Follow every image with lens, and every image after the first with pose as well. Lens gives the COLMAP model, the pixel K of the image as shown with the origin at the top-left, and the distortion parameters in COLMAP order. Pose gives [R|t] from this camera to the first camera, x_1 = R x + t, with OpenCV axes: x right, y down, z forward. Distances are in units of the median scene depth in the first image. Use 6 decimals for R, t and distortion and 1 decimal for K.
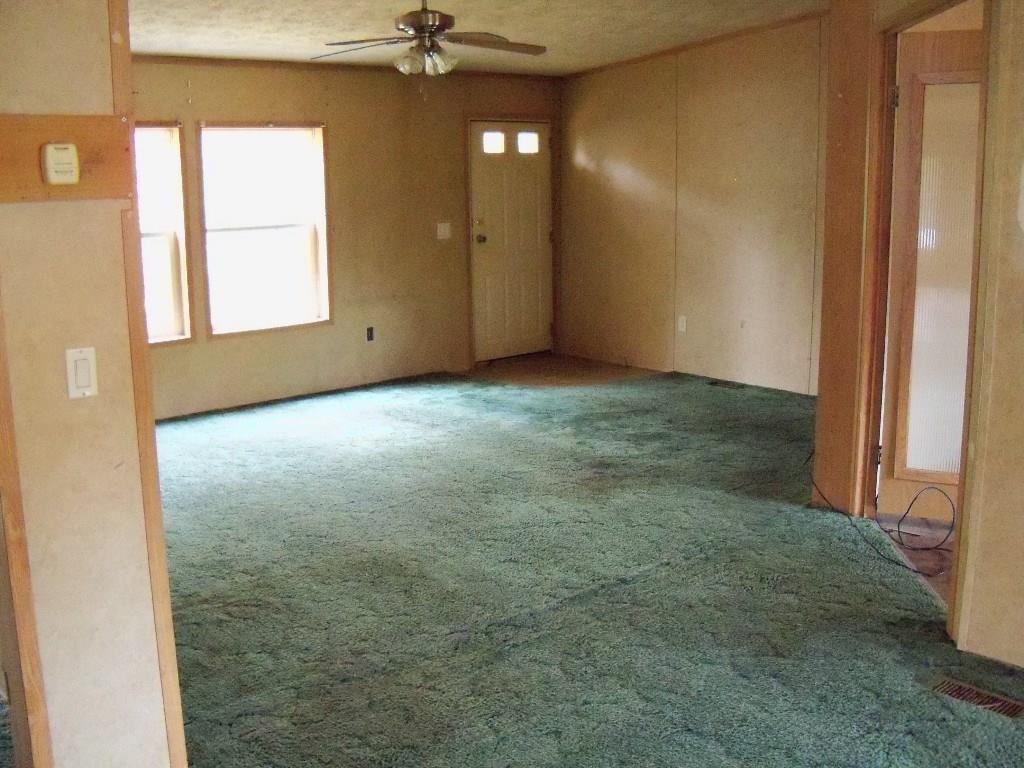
lens RADIAL K [[1064.7, 0, 523.9], [0, 1064.7, 385.4], [0, 0, 1]] dist [-0.229695, 0.272850]
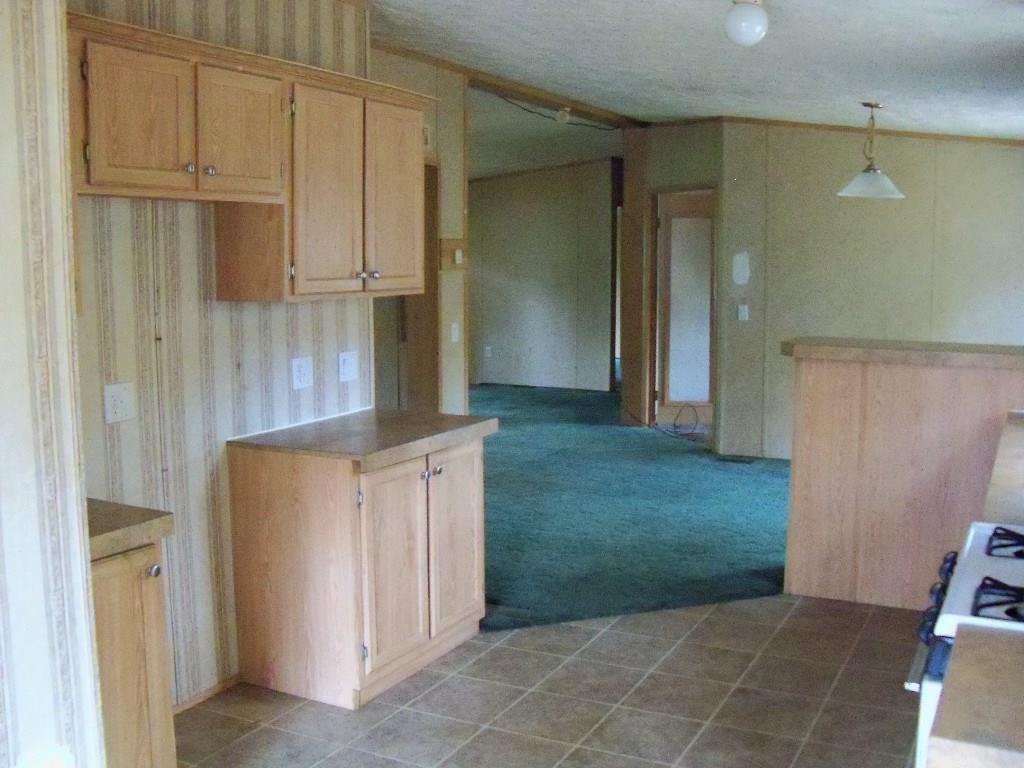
lens RADIAL K [[1064.7, 0, 523.9], [0, 1064.7, 385.4], [0, 0, 1]] dist [-0.229695, 0.272850]
pose [[0.930676, -0.035823, 0.364085, -0.647073], [0.062772, 0.996072, -0.062452, 0.159315], [-0.360418, 0.080977, 0.929269, -0.826788]]
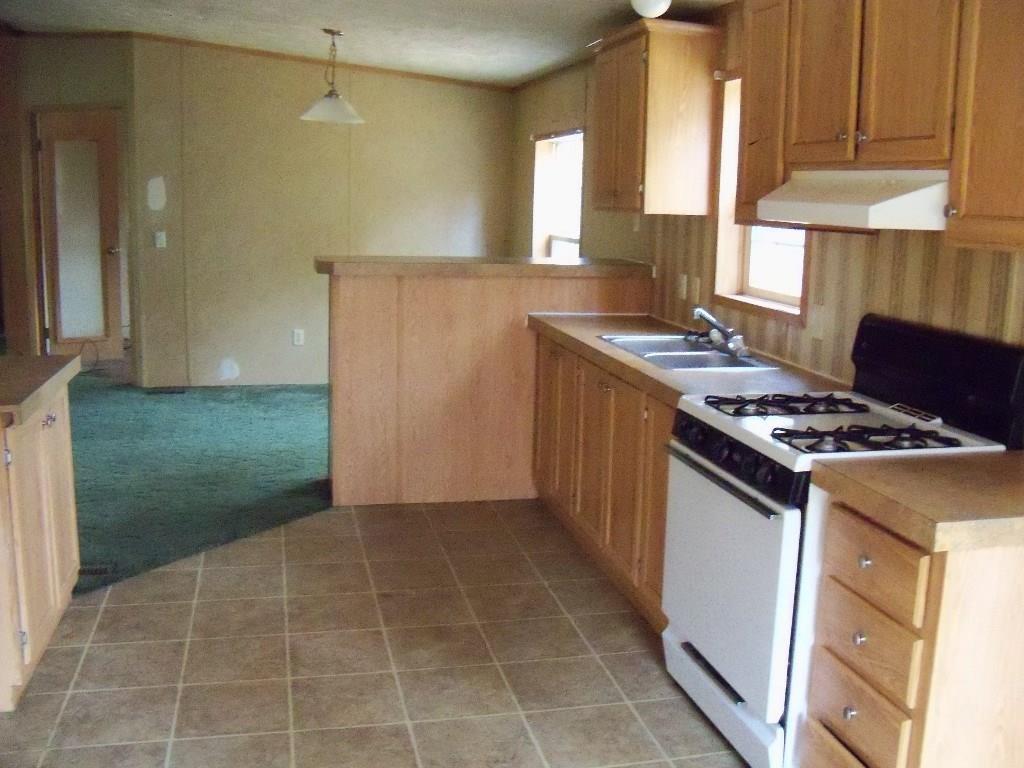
lens RADIAL K [[1064.7, 0, 523.9], [0, 1064.7, 385.4], [0, 0, 1]] dist [-0.229695, 0.272850]
pose [[0.477962, -0.136559, 0.867700, -0.862920], [0.143390, 0.986720, 0.076306, 0.140647], [-0.866598, 0.087948, 0.491196, -0.646159]]
